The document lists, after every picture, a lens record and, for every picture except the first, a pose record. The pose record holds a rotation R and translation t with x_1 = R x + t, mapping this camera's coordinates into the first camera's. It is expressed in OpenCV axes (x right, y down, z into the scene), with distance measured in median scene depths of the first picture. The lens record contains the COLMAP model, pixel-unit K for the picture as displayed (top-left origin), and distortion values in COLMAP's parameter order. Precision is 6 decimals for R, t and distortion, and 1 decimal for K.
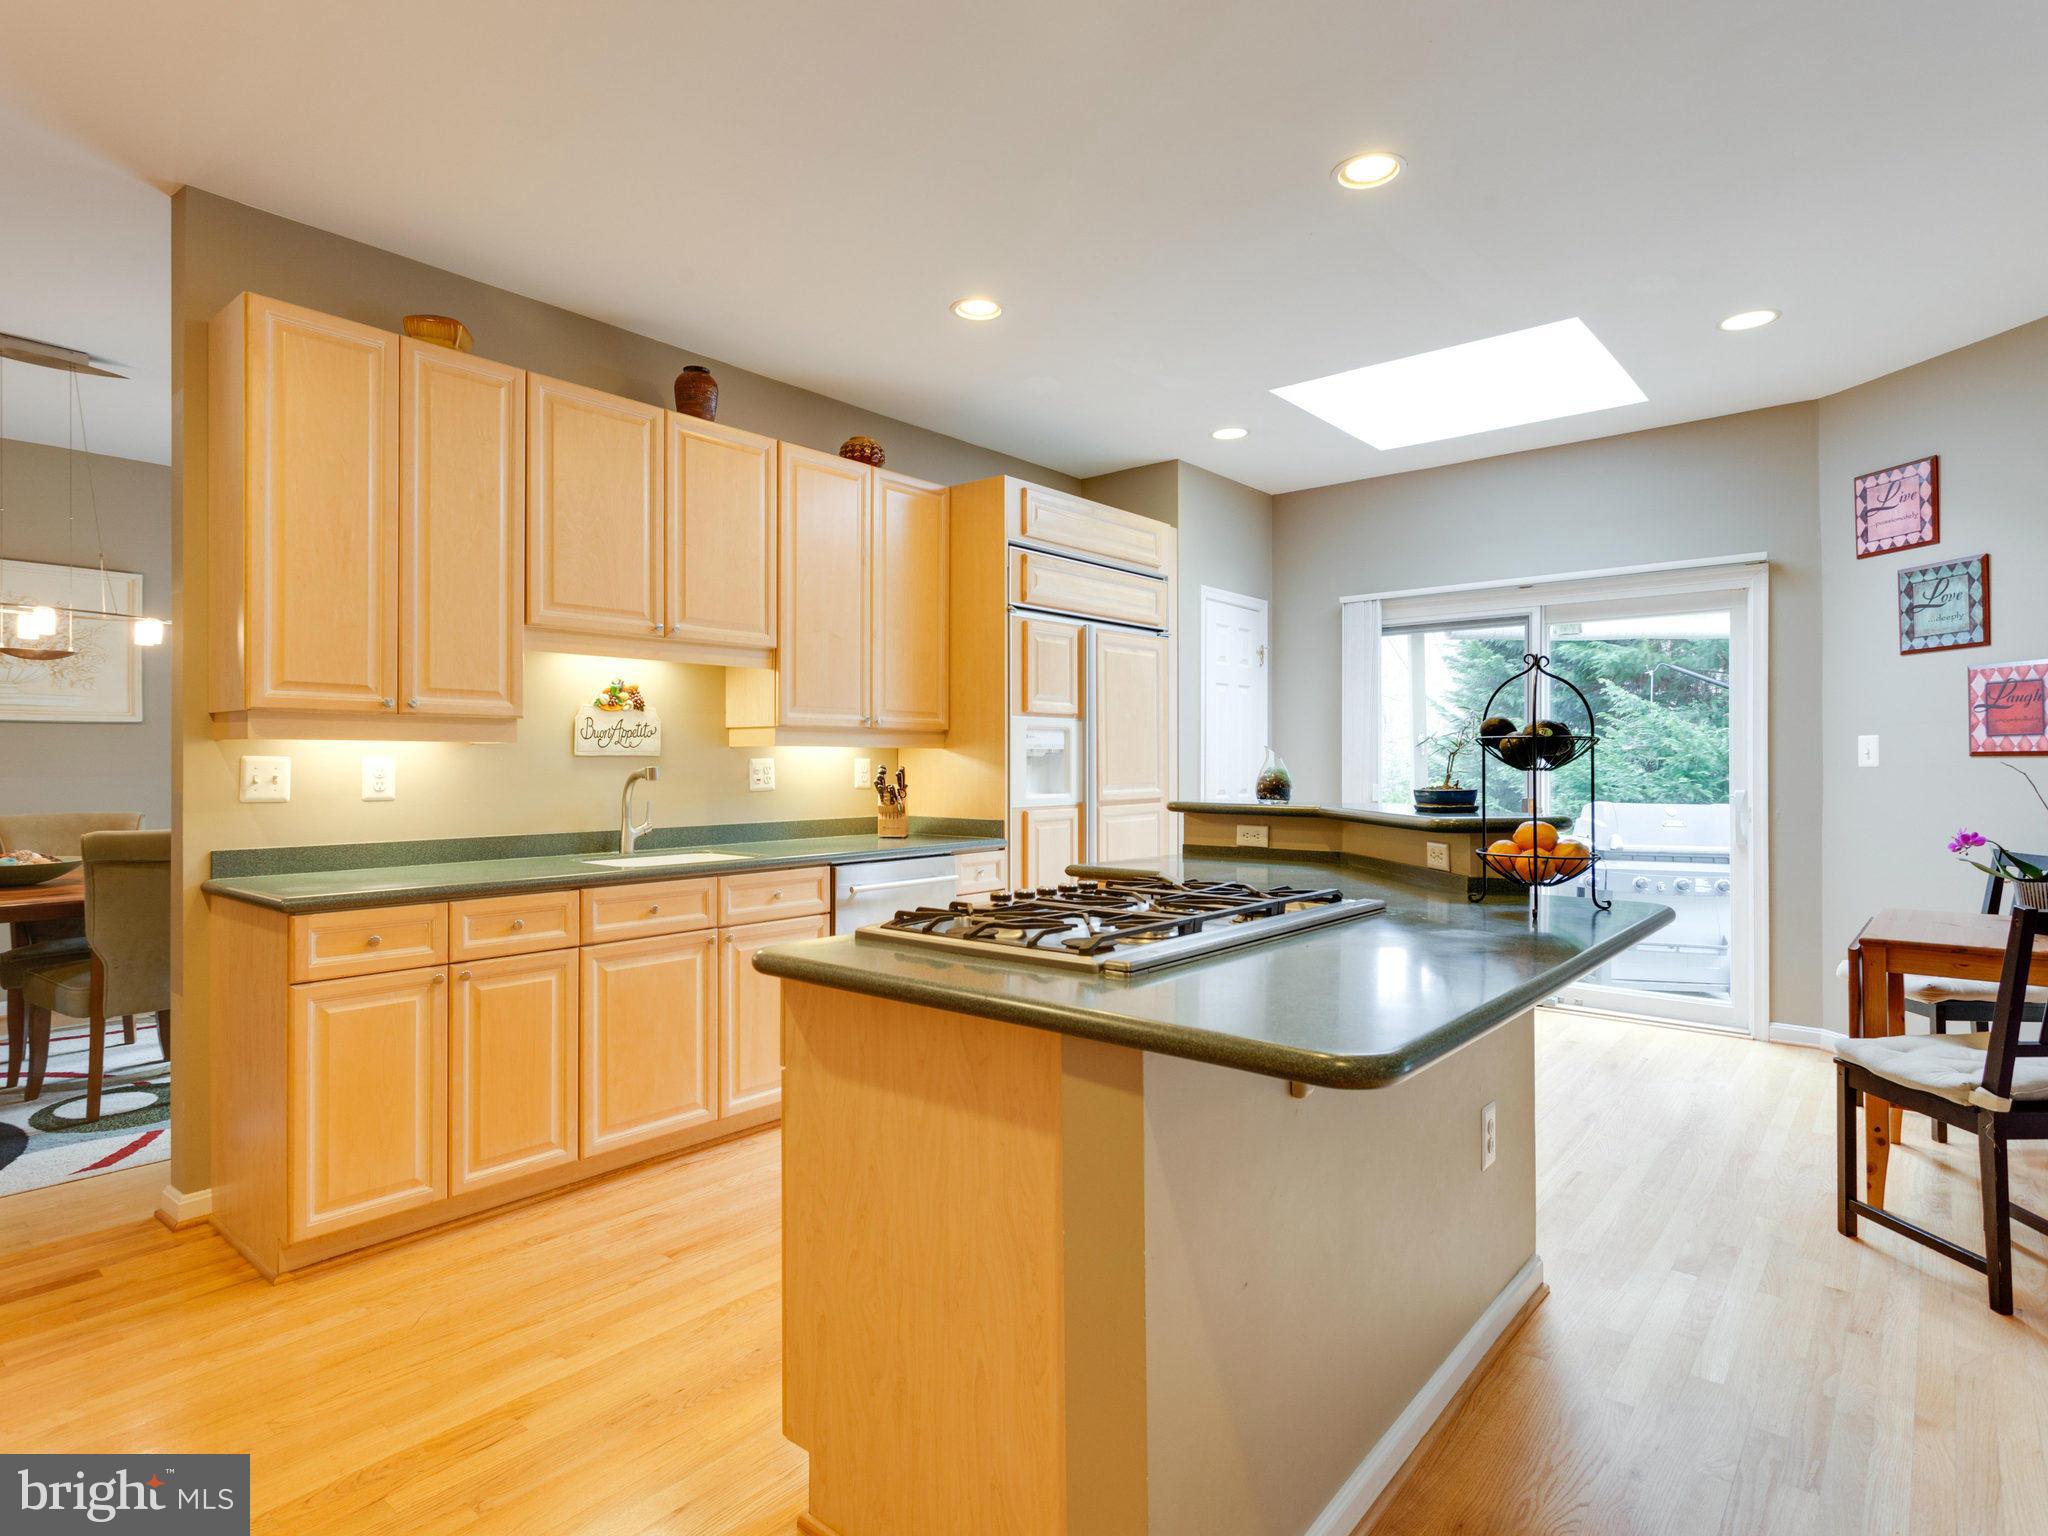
lens RADIAL K [[1101.6, 0, 1020.3], [0, 1101.6, 766.9], [0, 0, 1]] dist [0.000699, 0.004184]
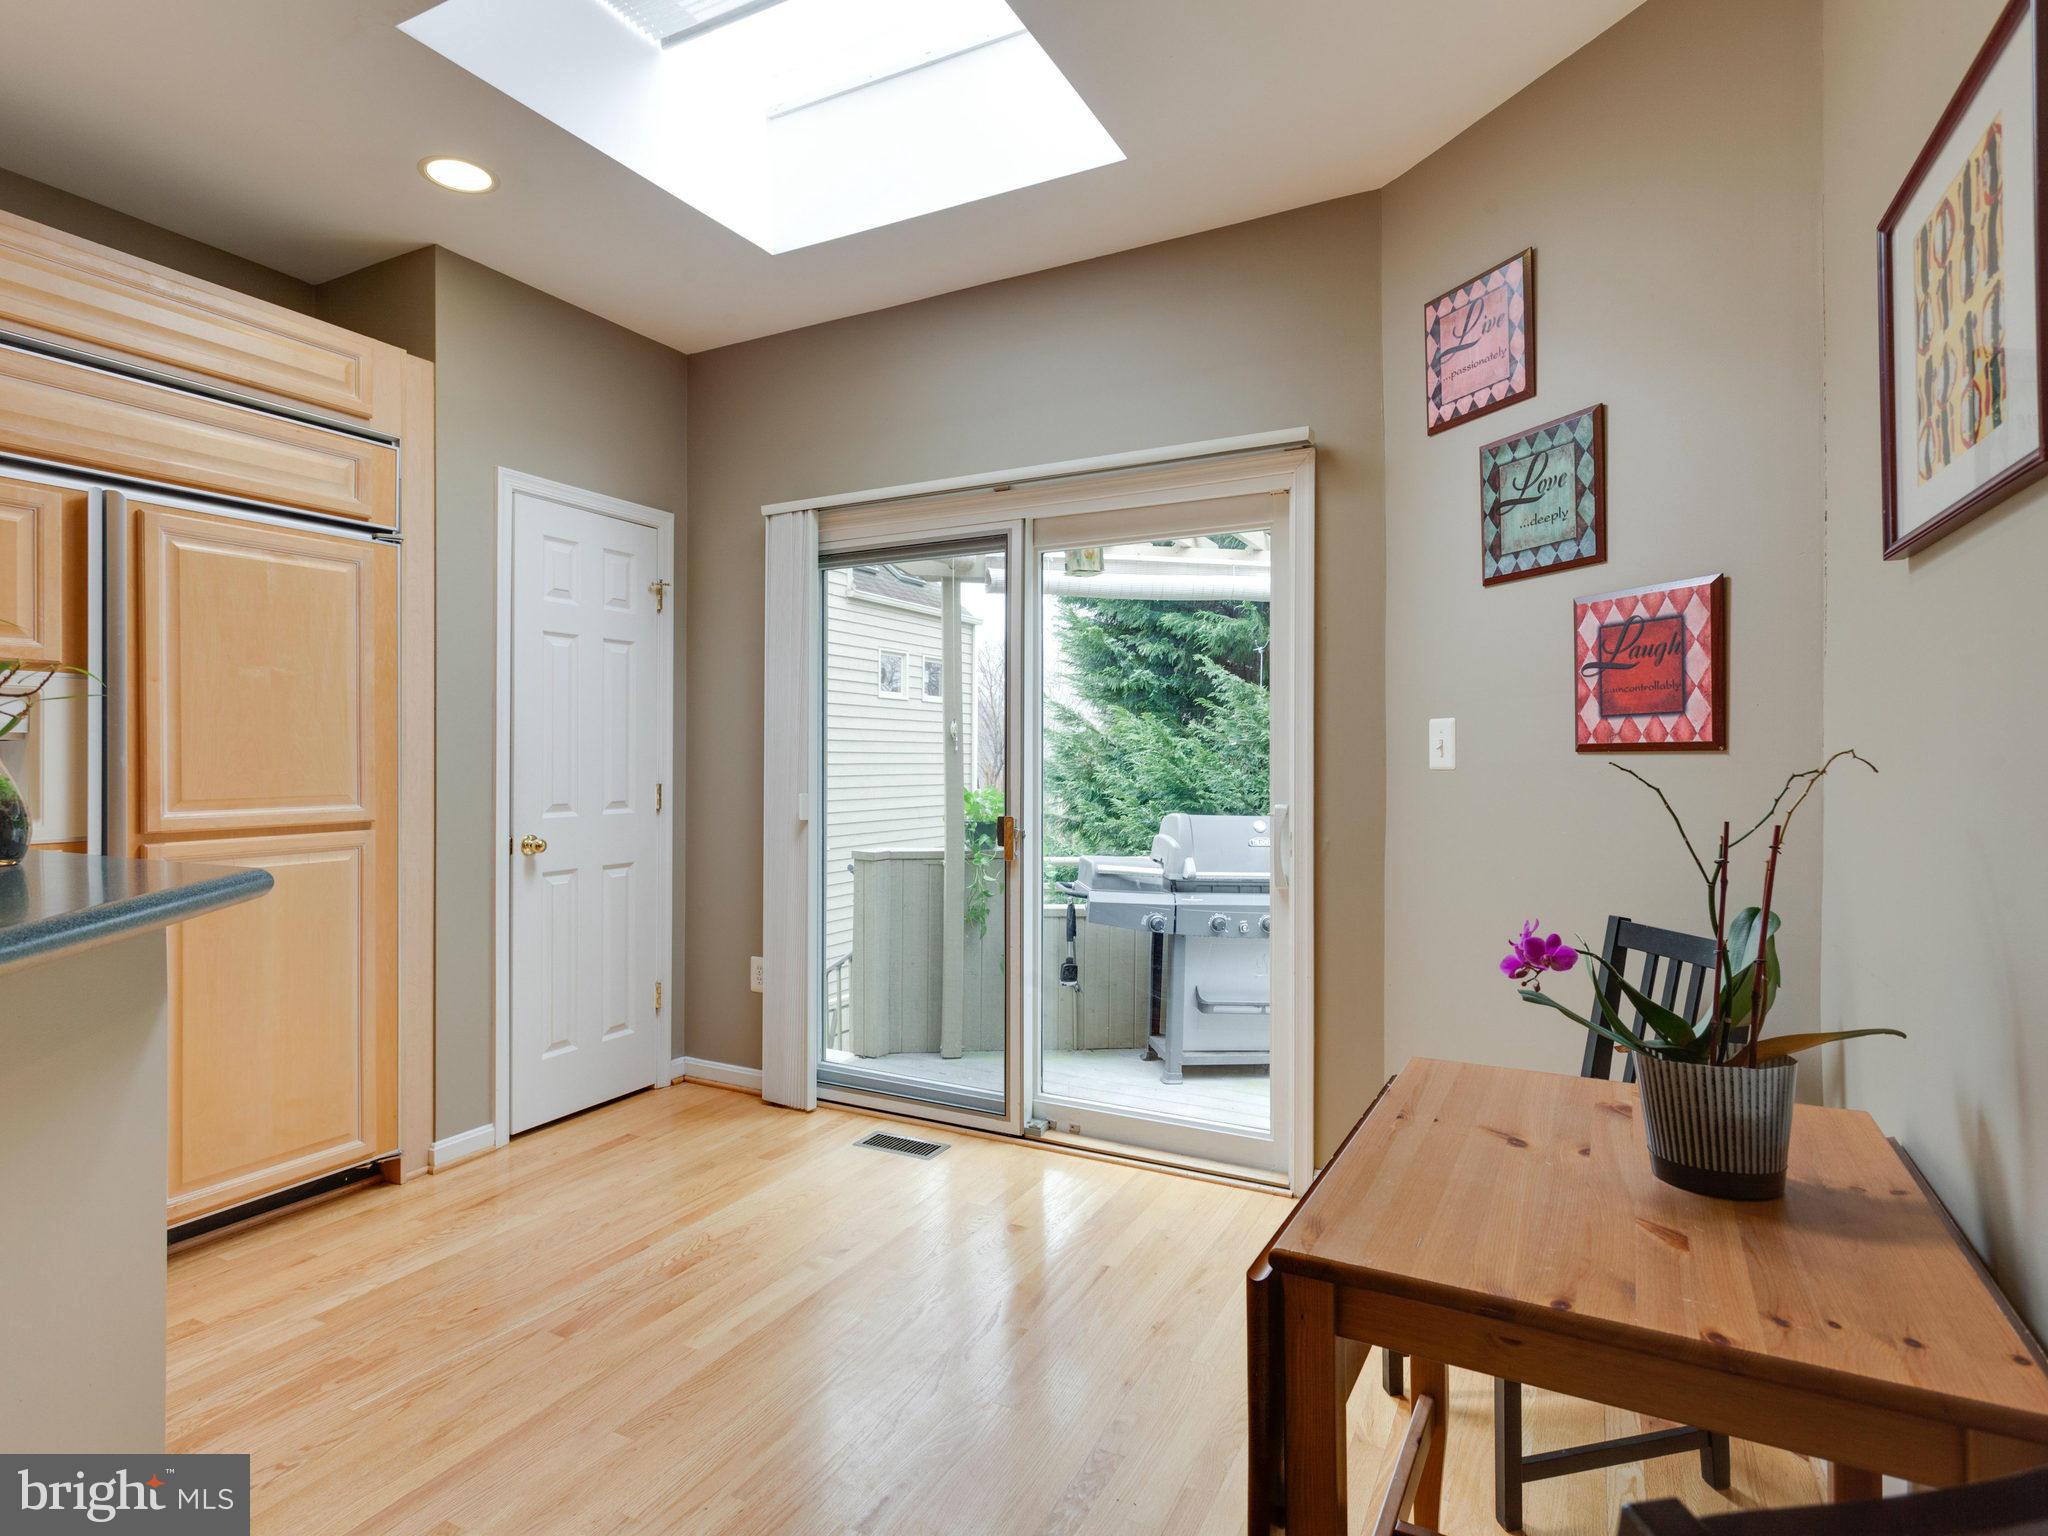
lens RADIAL K [[1101.6, 0, 1025.8], [0, 1101.6, 769.2], [0, 0, 1]] dist [0.000699, 0.004184]
pose [[0.975682, 0.000215, 0.219192, 0.425024], [-0.000999, 0.999993, 0.003469, -0.002023], [-0.219190, -0.003603, 0.975675, 0.469693]]
